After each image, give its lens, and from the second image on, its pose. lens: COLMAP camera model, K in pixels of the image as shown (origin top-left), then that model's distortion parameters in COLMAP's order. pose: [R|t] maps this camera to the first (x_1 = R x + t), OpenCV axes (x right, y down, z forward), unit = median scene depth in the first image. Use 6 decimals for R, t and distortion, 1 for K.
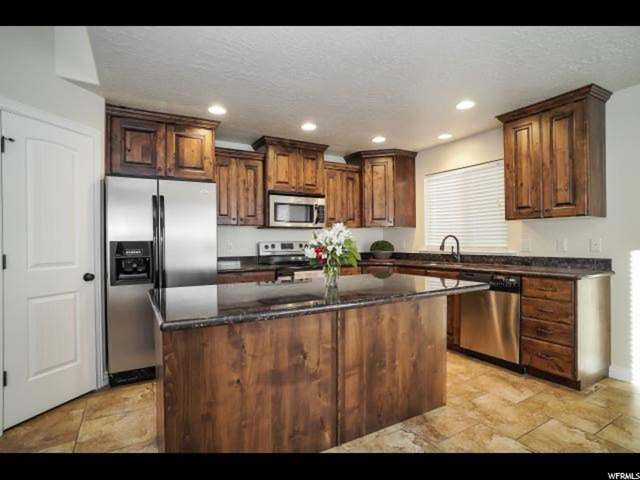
lens RADIAL K [[334.0, 0, 318.2], [0, 334.0, 241.6], [0, 0, 1]] dist [-0.077690, 0.041950]
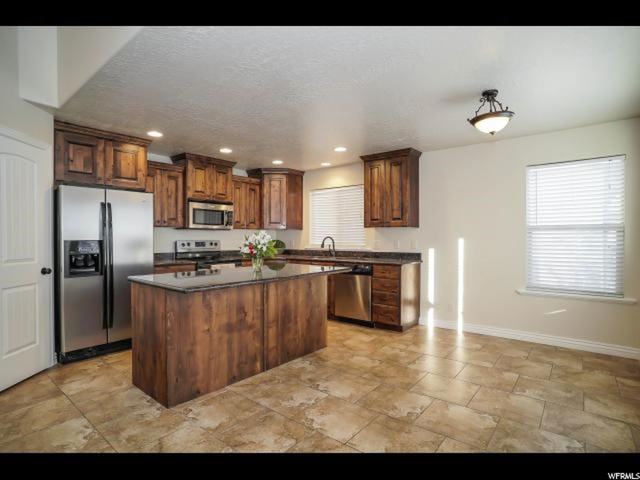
lens RADIAL K [[334.0, 0, 318.2], [0, 334.0, 241.6], [0, 0, 1]] dist [-0.077690, 0.041950]
pose [[0.935709, 0.005720, 0.352727, -0.170212], [-0.008945, 0.999932, 0.007515, -0.012079], [-0.352660, -0.010187, 0.935696, -0.376442]]
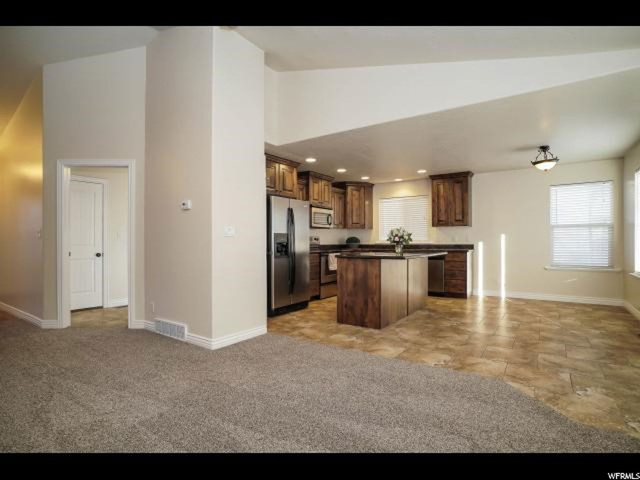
lens RADIAL K [[334.0, 0, 318.2], [0, 334.0, 241.6], [0, 0, 1]] dist [-0.077690, 0.041950]
pose [[0.908525, 0.006054, 0.417786, -1.051377], [-0.004769, 0.999980, -0.004120, 0.045558], [-0.417803, 0.001751, 0.908536, -0.658789]]
